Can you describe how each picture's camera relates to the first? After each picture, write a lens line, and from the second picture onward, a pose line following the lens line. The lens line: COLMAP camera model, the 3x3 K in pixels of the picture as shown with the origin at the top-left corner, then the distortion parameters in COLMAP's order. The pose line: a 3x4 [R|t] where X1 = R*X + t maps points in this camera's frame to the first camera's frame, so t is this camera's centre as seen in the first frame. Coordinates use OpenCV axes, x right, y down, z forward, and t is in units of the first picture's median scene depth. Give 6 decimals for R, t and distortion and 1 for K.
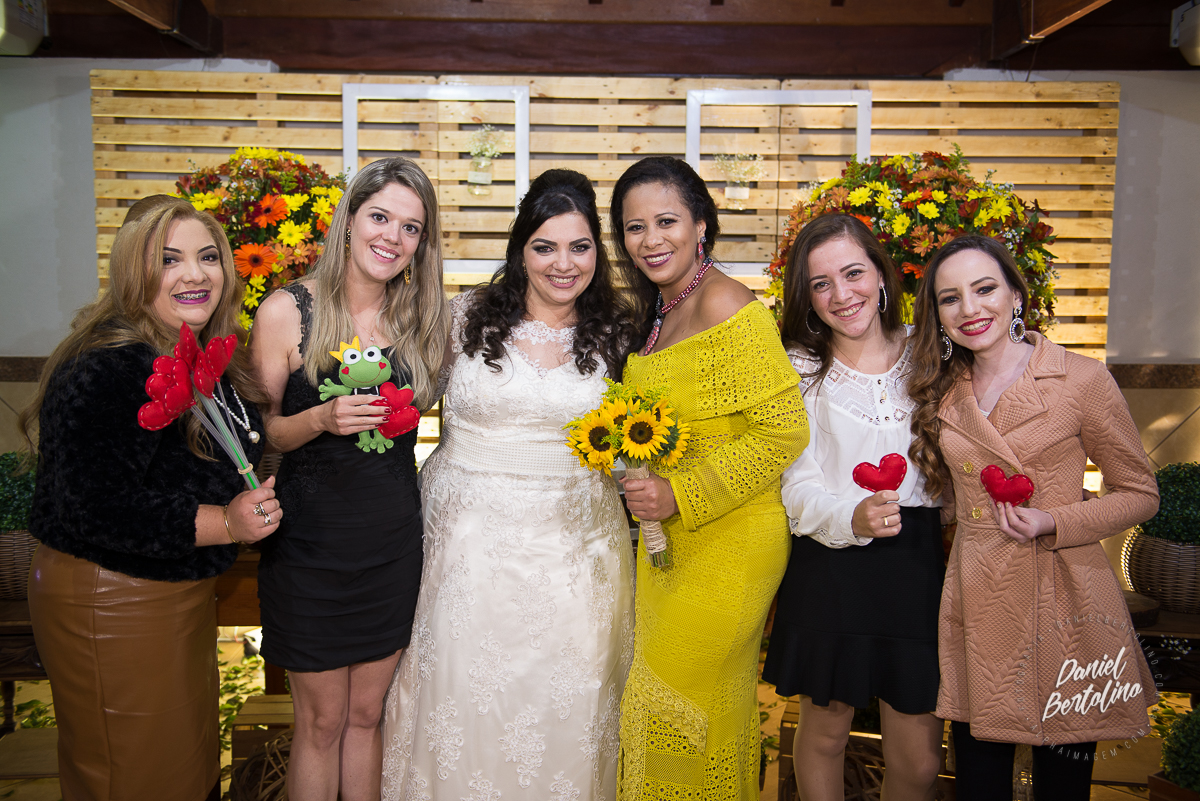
lens RADIAL K [[1193.7, 0, 593.0], [0, 1193.7, 408.6], [0, 0, 1]] dist [0.032391, 0.000000]
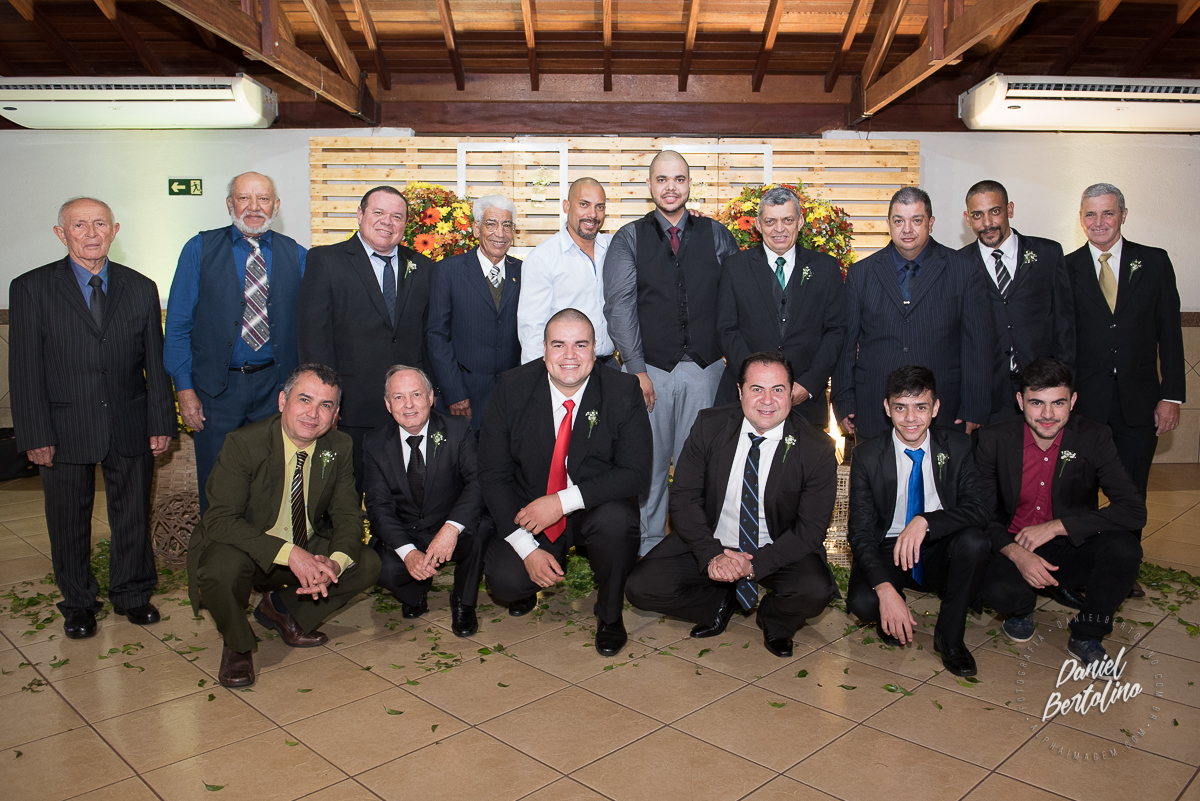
lens RADIAL K [[997.8, 0, 612.0], [0, 997.8, 391.0], [0, 0, 1]] dist [-0.035839, -0.004869]
pose [[0.999972, -0.004927, -0.005599, 0.014417], [0.004931, 0.999988, 0.000780, 0.076385], [0.005595, -0.000807, 0.999984, -0.389139]]
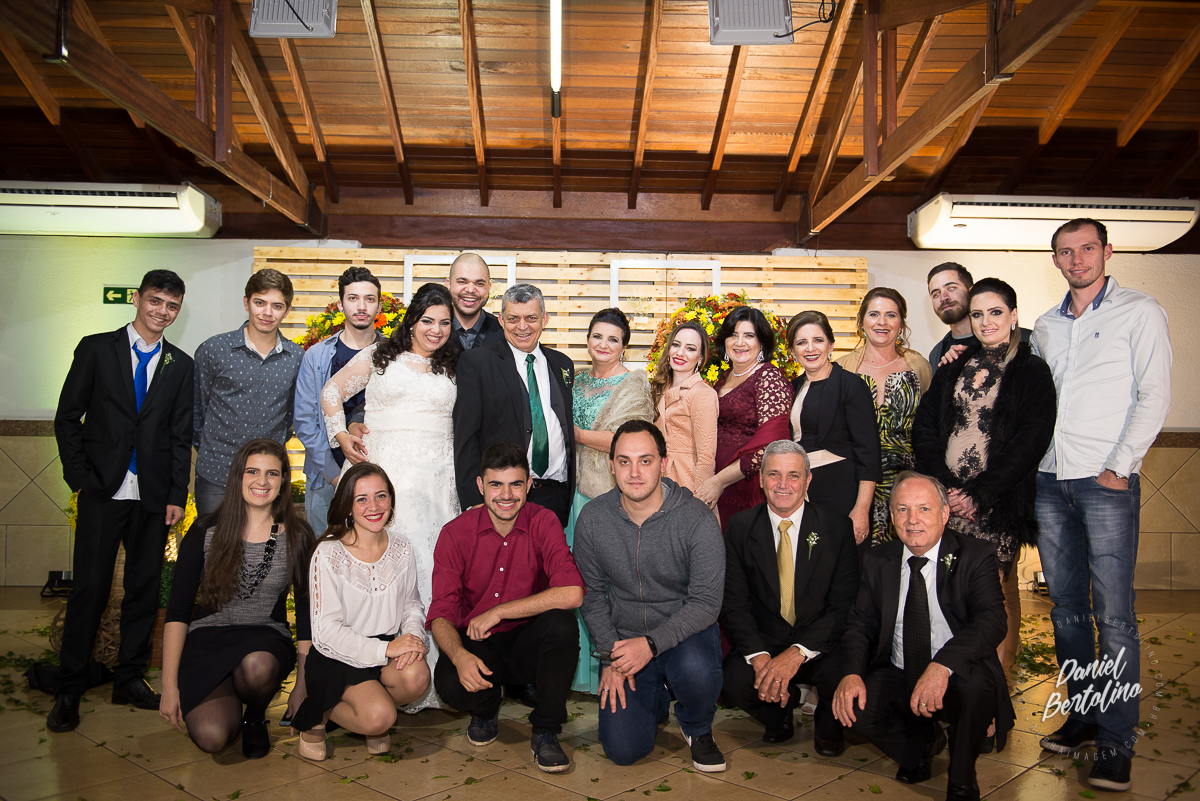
lens RADIAL K [[1102.3, 0, 599.9], [0, 1102.3, 400.1], [0, 0, 1]] dist [0.011408, 0.000000]
pose [[0.999745, 0.002805, 0.022418, 0.029510], [0.000152, 0.991408, -0.130805, 0.129623], [-0.022593, 0.130775, 0.991155, -0.498686]]
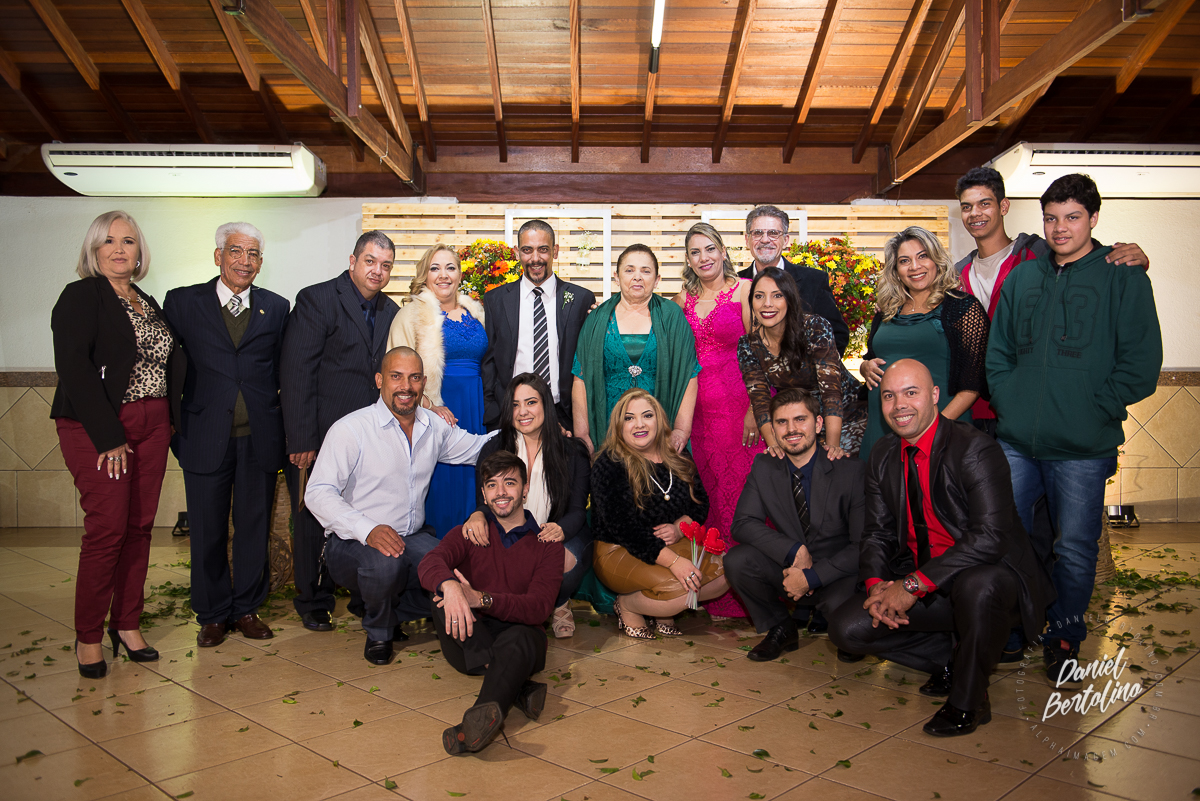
lens RADIAL K [[1048.5, 0, 595.8], [0, 1048.5, 400.1], [0, 0, 1]] dist [0.004021, -0.019293]
pose [[0.999957, -0.008801, 0.003027, -0.082077], [0.009054, 0.995226, -0.097176, 0.154605], [-0.002157, 0.097199, 0.995263, -0.491868]]
